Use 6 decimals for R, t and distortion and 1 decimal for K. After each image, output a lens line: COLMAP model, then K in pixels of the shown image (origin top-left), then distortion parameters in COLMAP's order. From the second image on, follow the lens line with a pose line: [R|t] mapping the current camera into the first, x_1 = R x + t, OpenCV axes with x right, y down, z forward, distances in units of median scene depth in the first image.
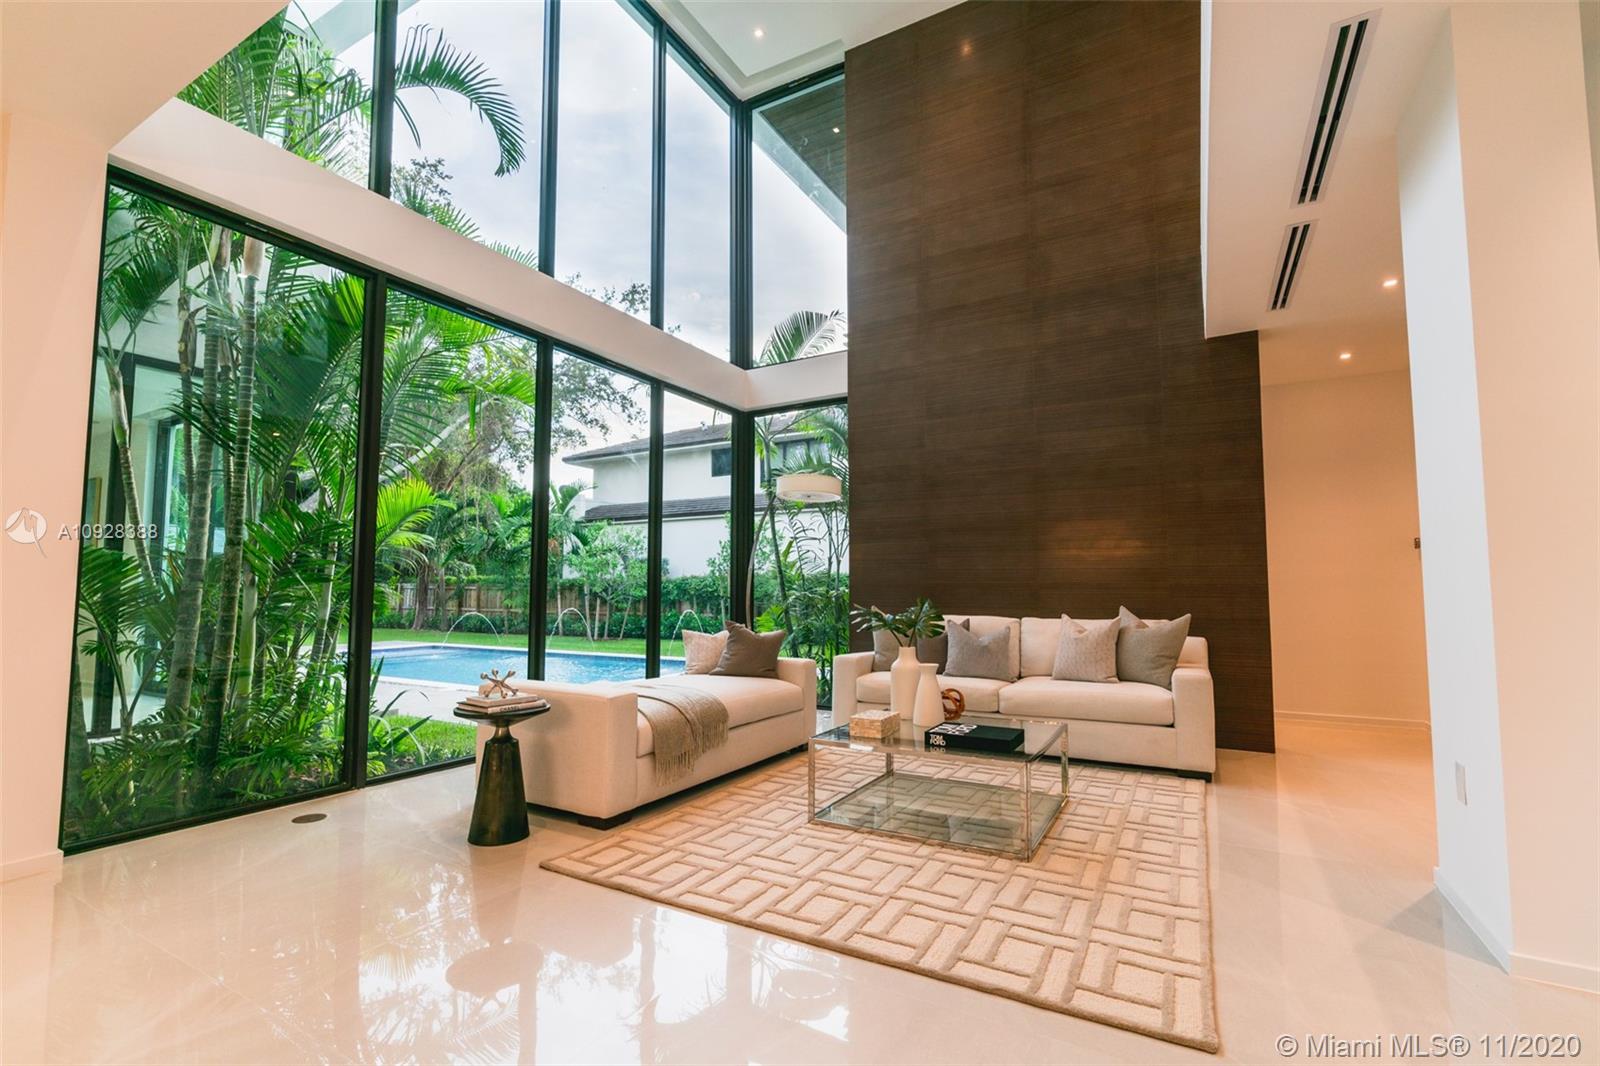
lens RADIAL K [[740.5, 0, 807.7], [0, 740.5, 536.6], [0, 0, 1]] dist [-0.001662, 0.000035]
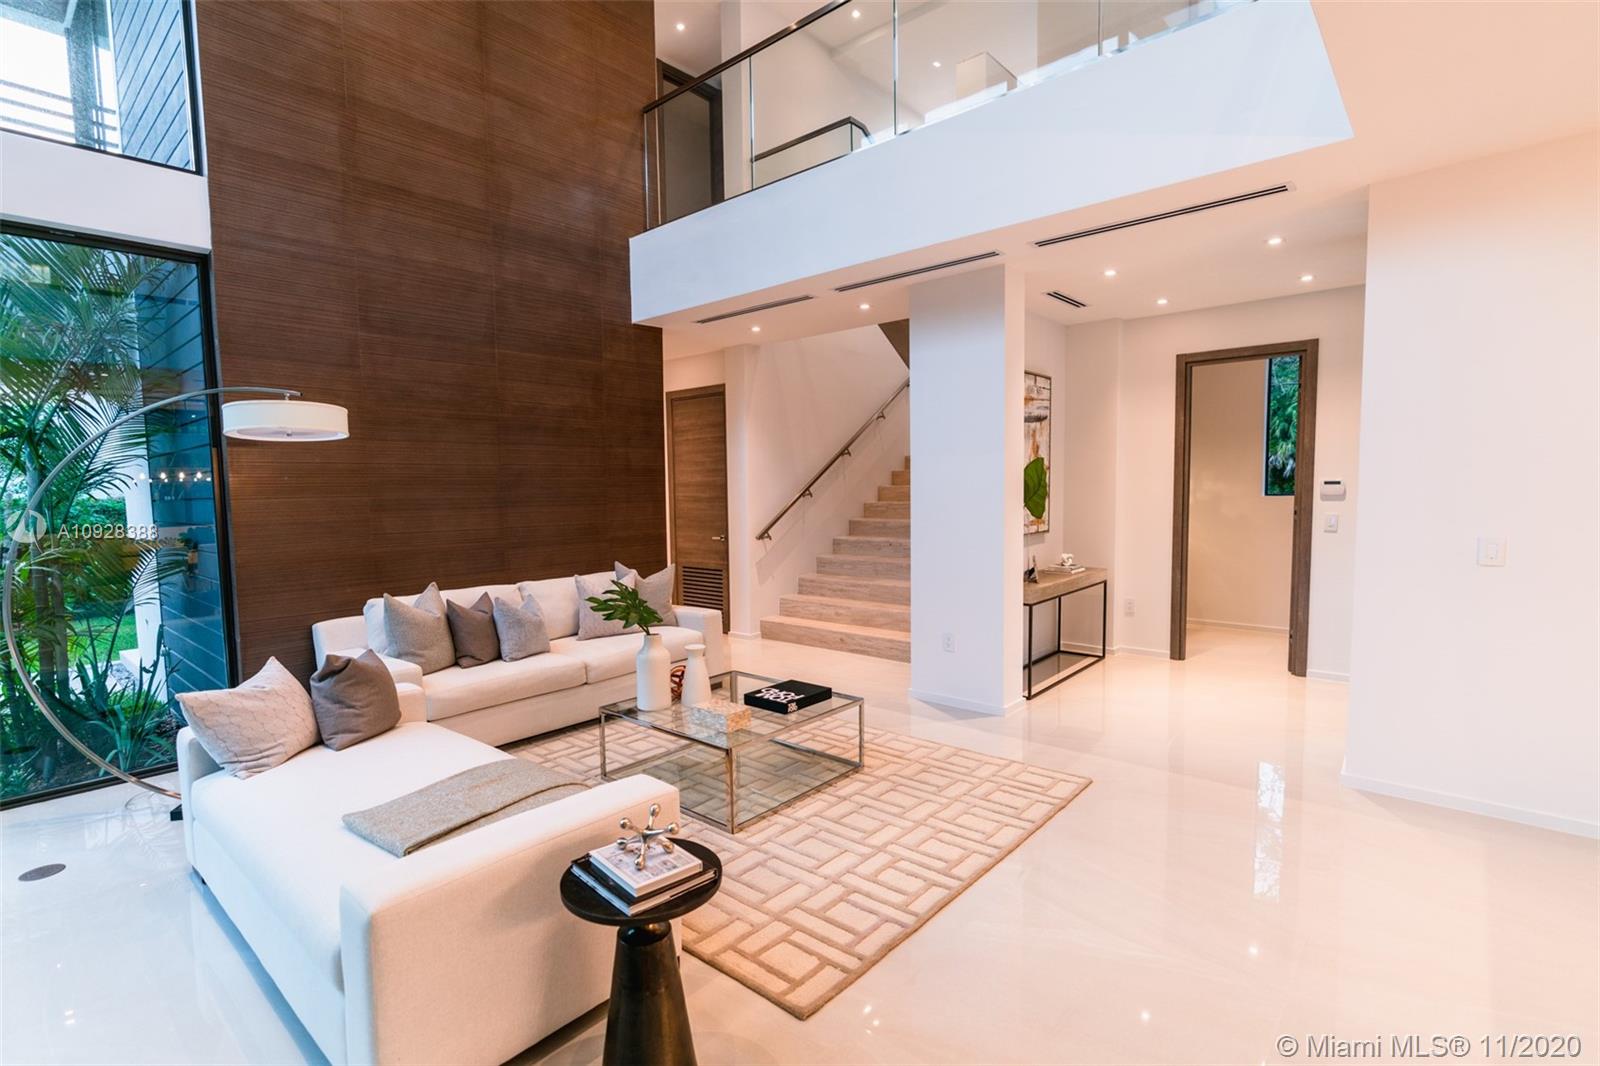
lens RADIAL K [[740.5, 0, 807.7], [0, 740.5, 536.6], [0, 0, 1]] dist [-0.001662, 0.000035]
pose [[0.210118, -0.069503, 0.975202, -0.953192], [-0.057852, 0.994838, 0.083367, -0.083453], [-0.975963, -0.073934, 0.205013, 0.806718]]
